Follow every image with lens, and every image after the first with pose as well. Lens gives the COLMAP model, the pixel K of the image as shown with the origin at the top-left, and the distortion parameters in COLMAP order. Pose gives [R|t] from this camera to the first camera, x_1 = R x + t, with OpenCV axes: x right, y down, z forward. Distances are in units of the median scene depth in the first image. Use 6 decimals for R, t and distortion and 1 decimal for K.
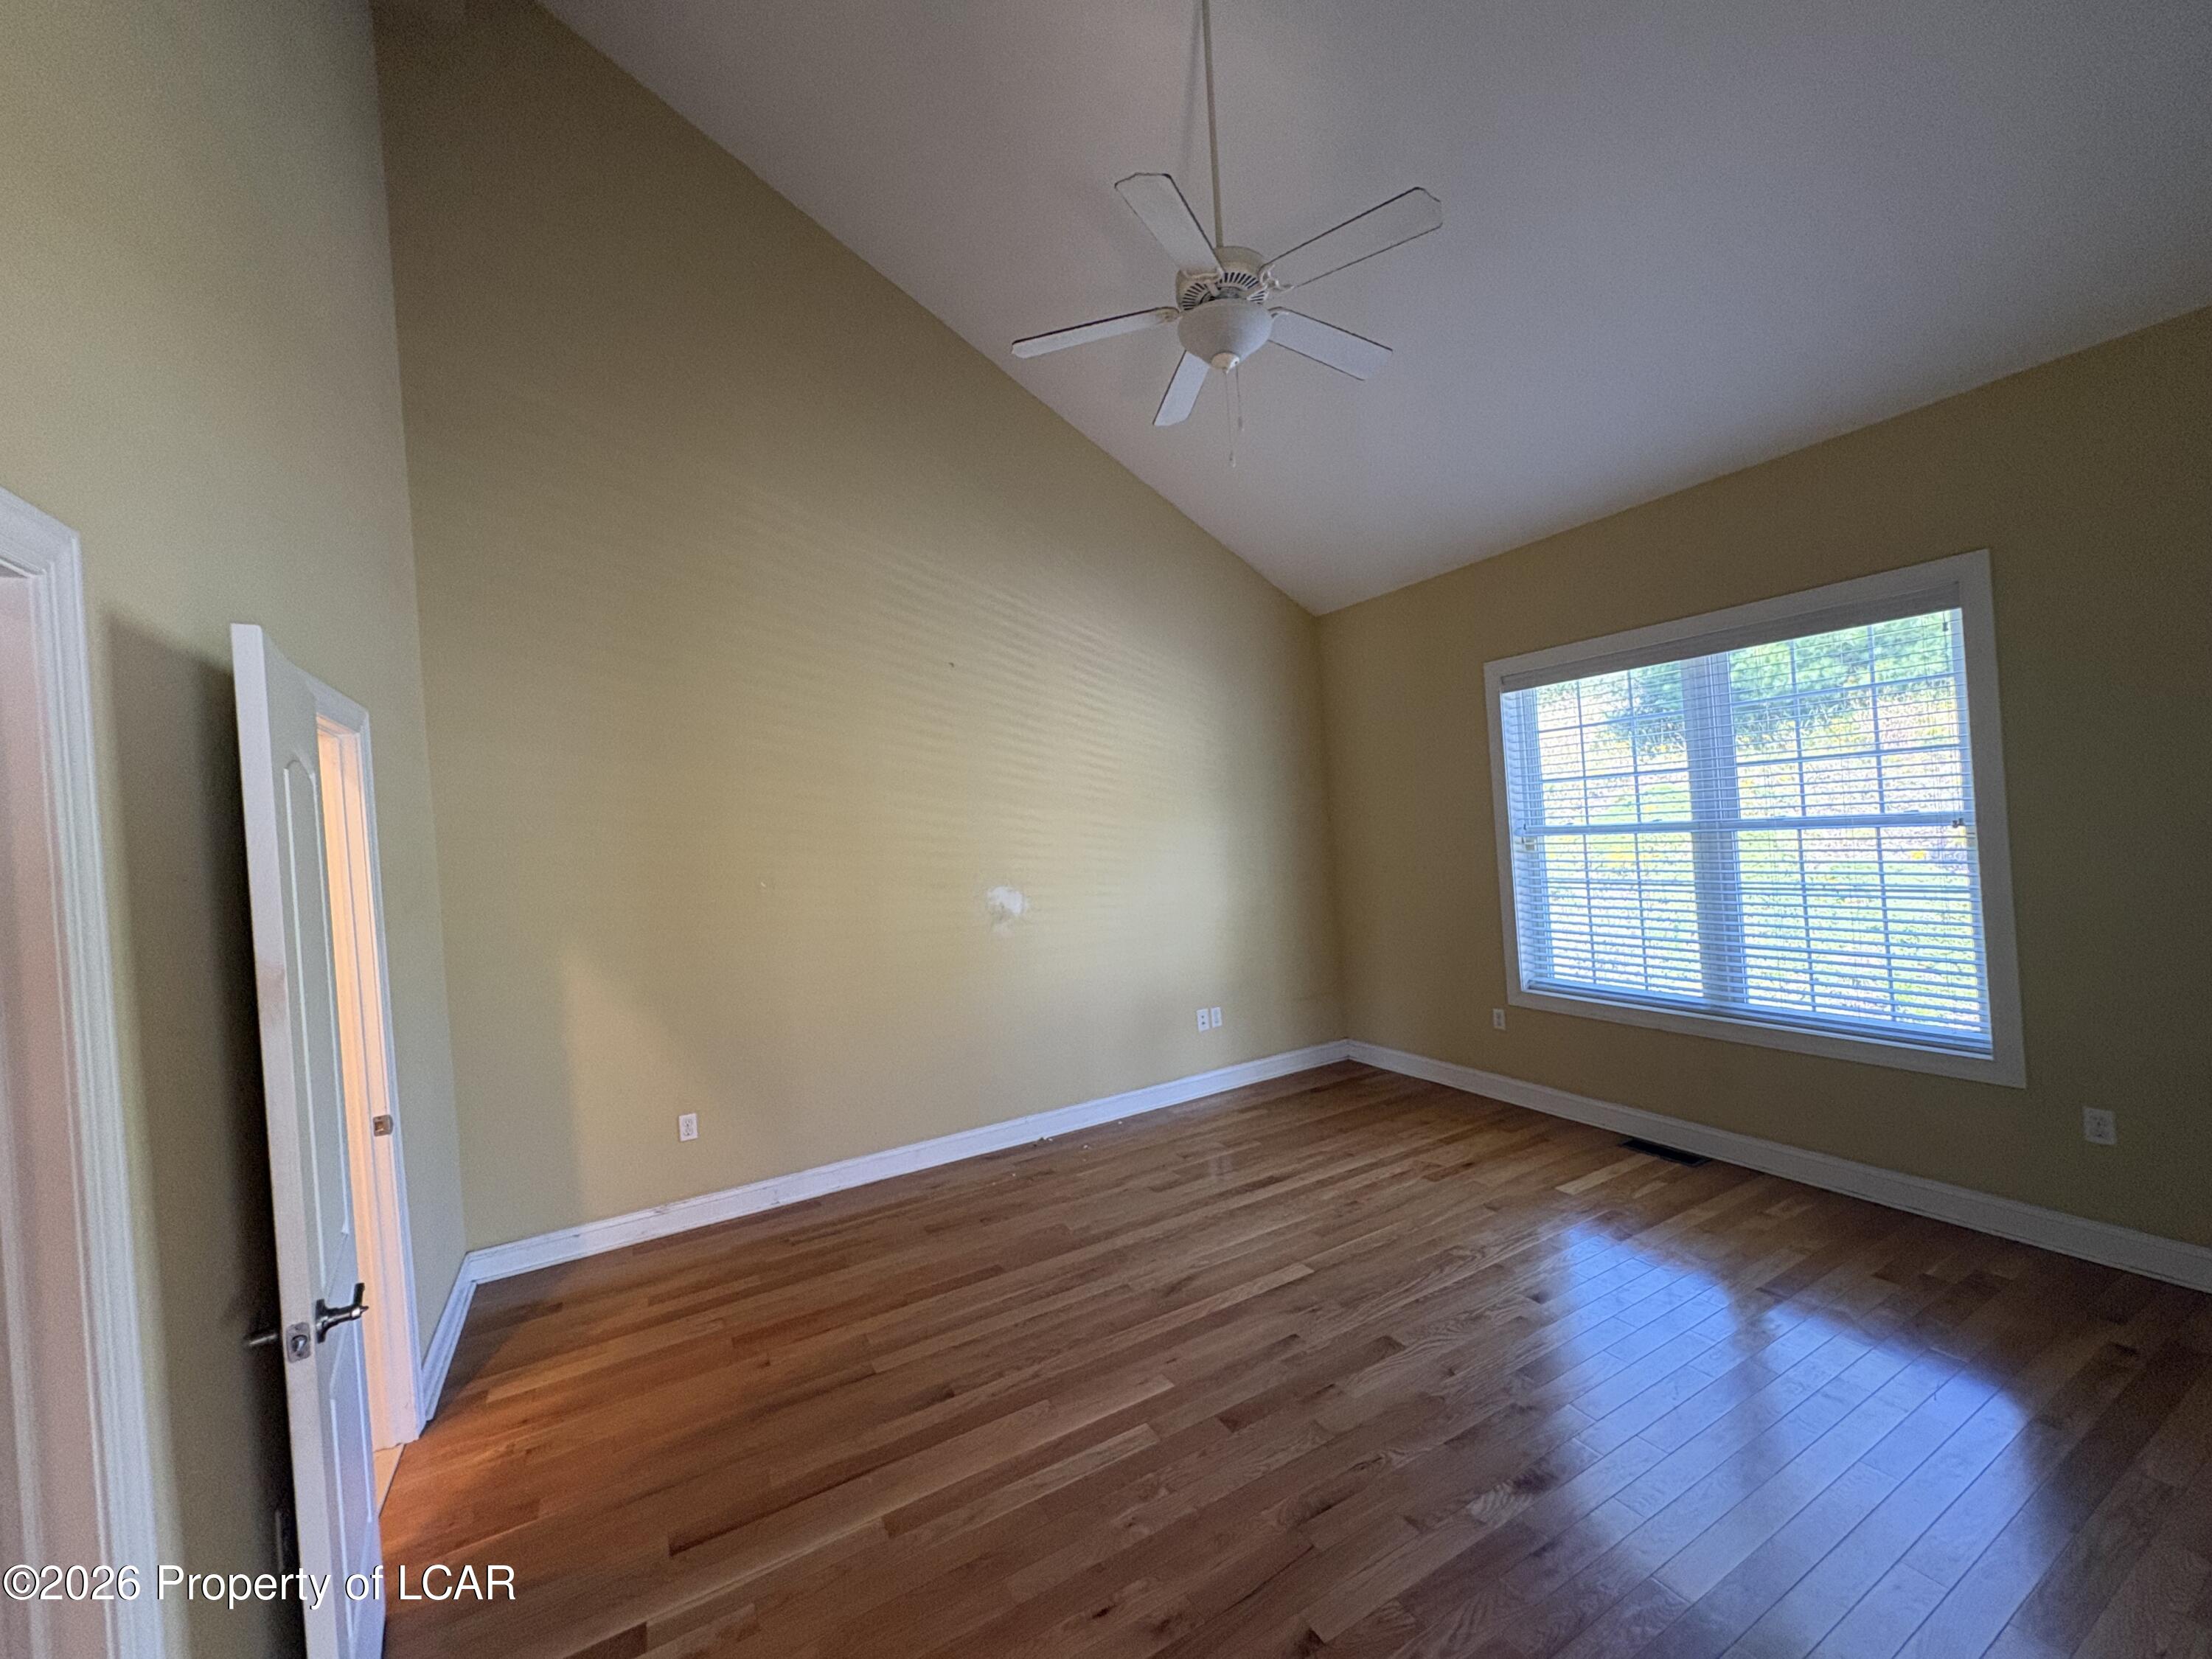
lens RADIAL K [[881.1, 0, 1100.9], [0, 881.1, 823.3], [0, 0, 1]] dist [-0.001181, 0.000606]
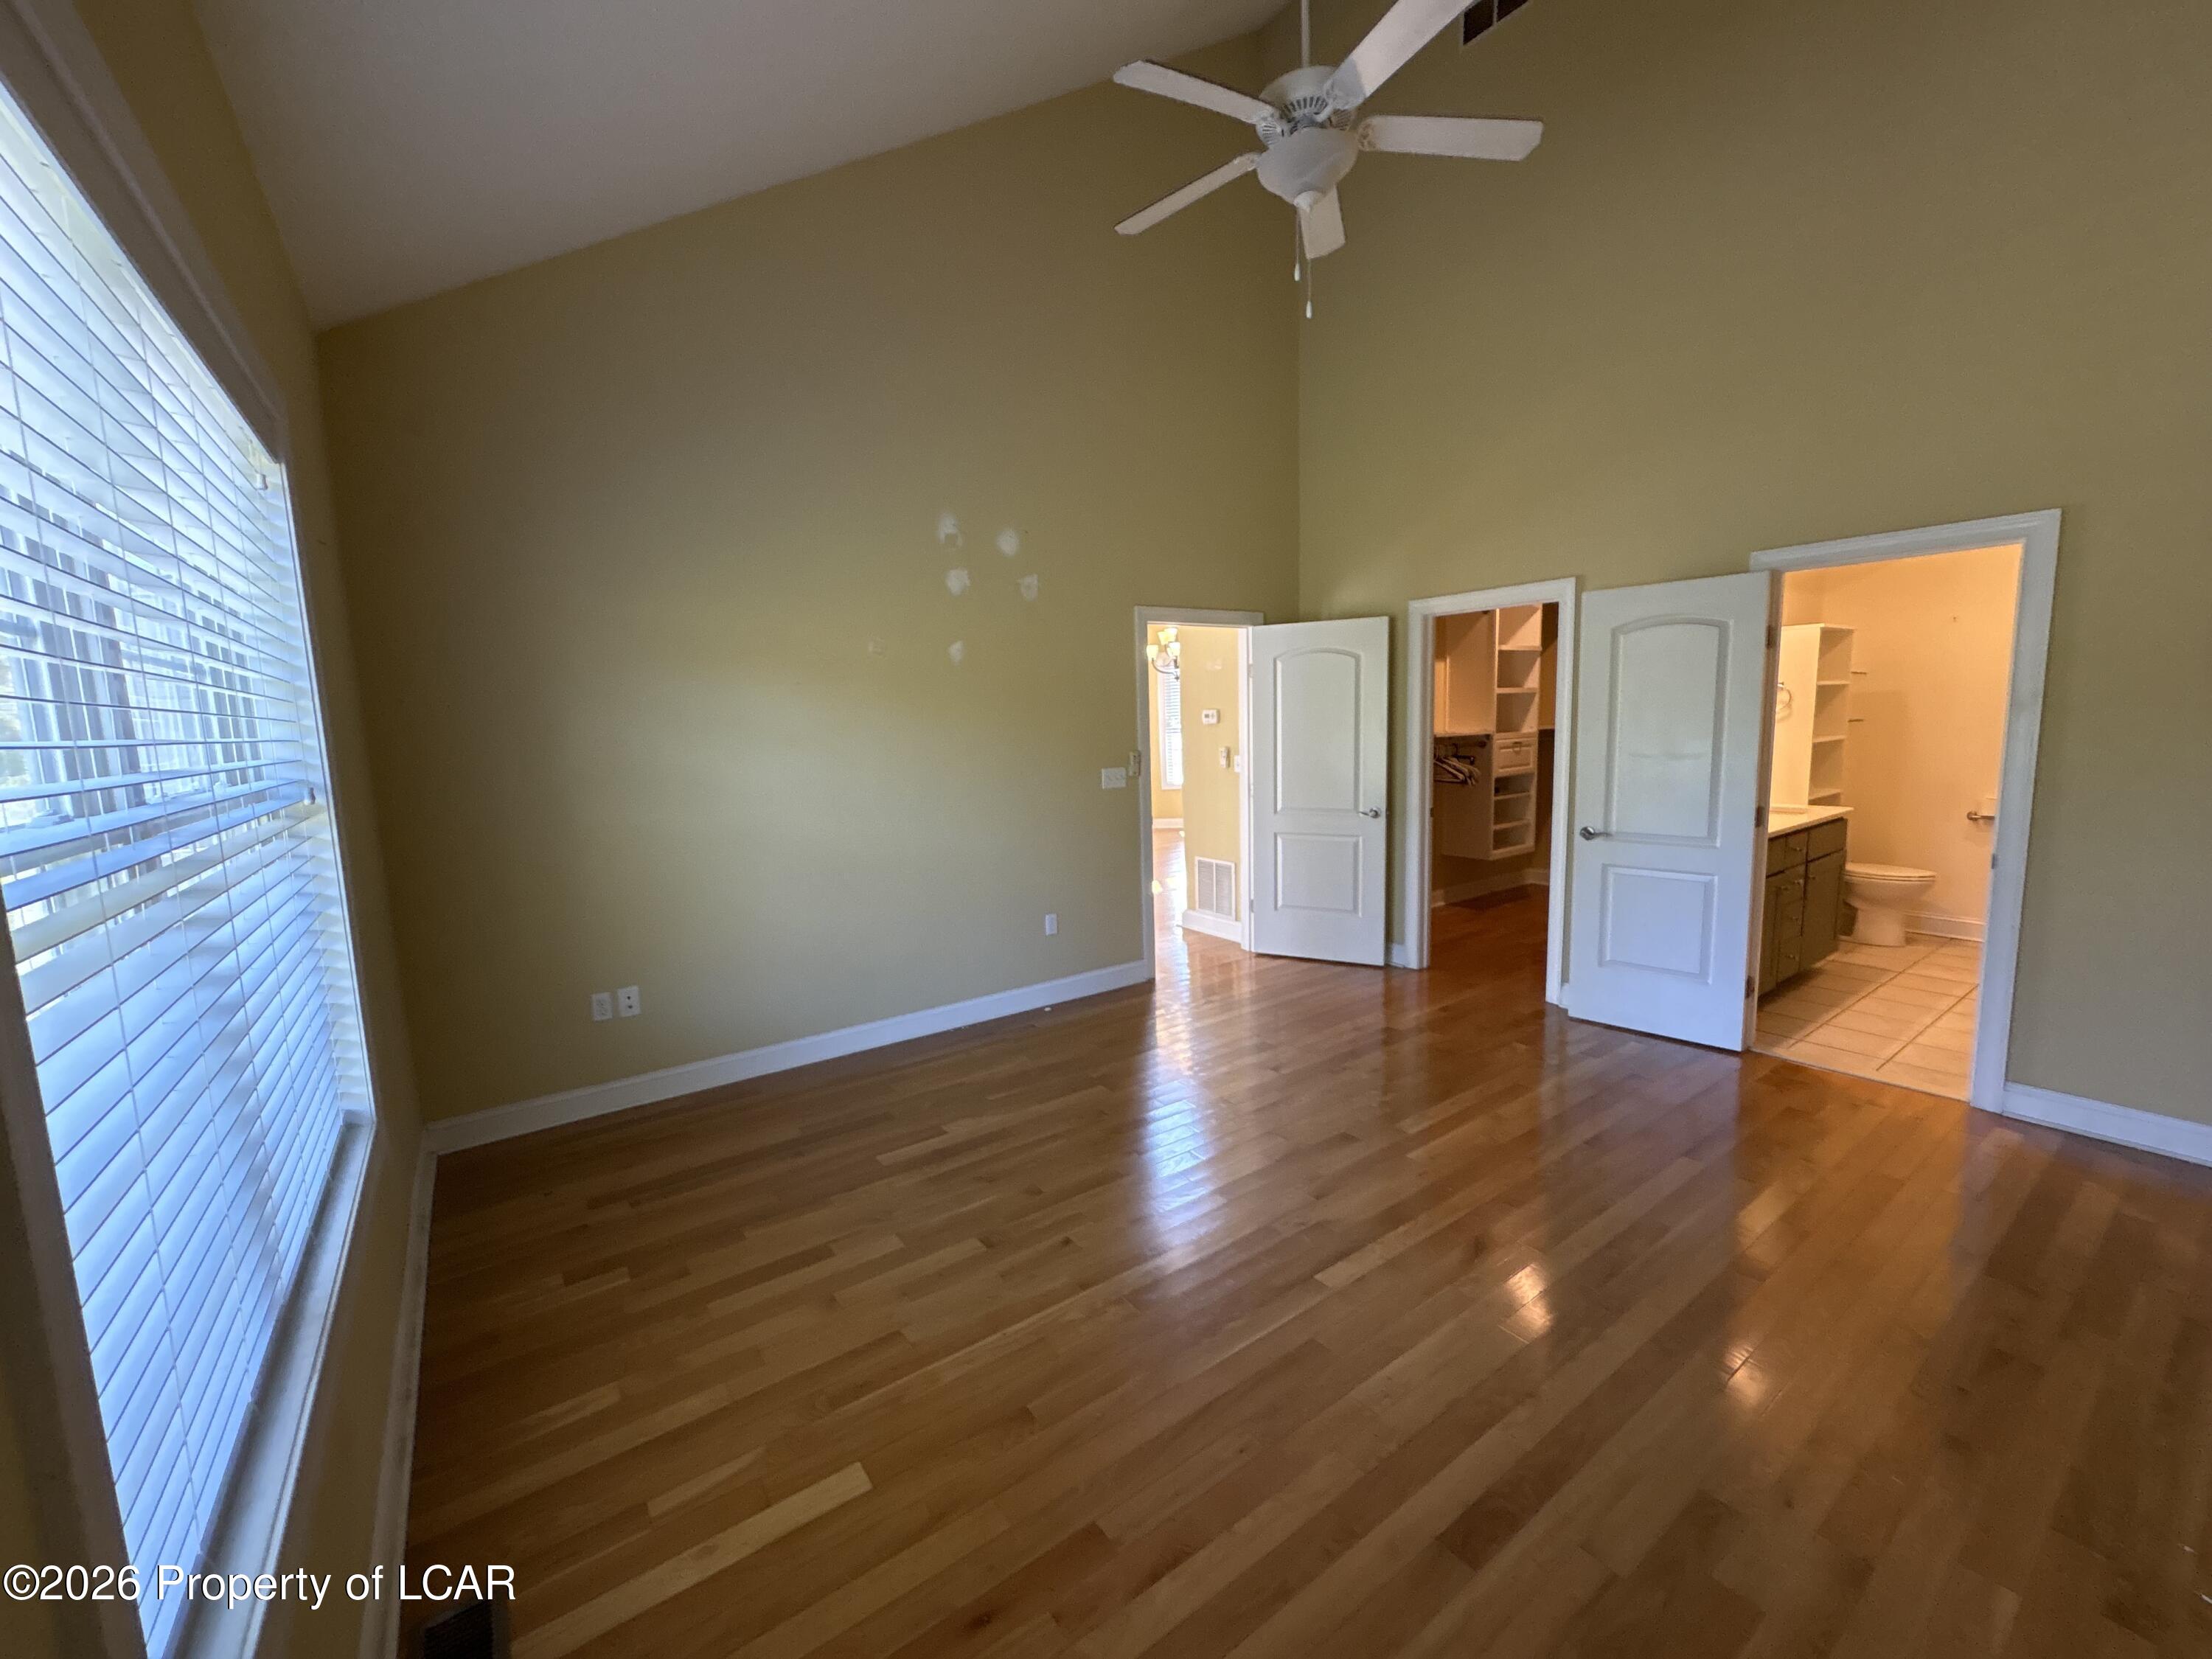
lens RADIAL K [[881.1, 0, 1106.5], [0, 881.1, 824.6], [0, 0, 1]] dist [-0.001181, 0.000606]
pose [[-0.986715, 0.114168, -0.115582, 0.435854], [0.098623, 0.986292, 0.132293, 0.001365], [0.129101, 0.119136, -0.984449, 1.584239]]
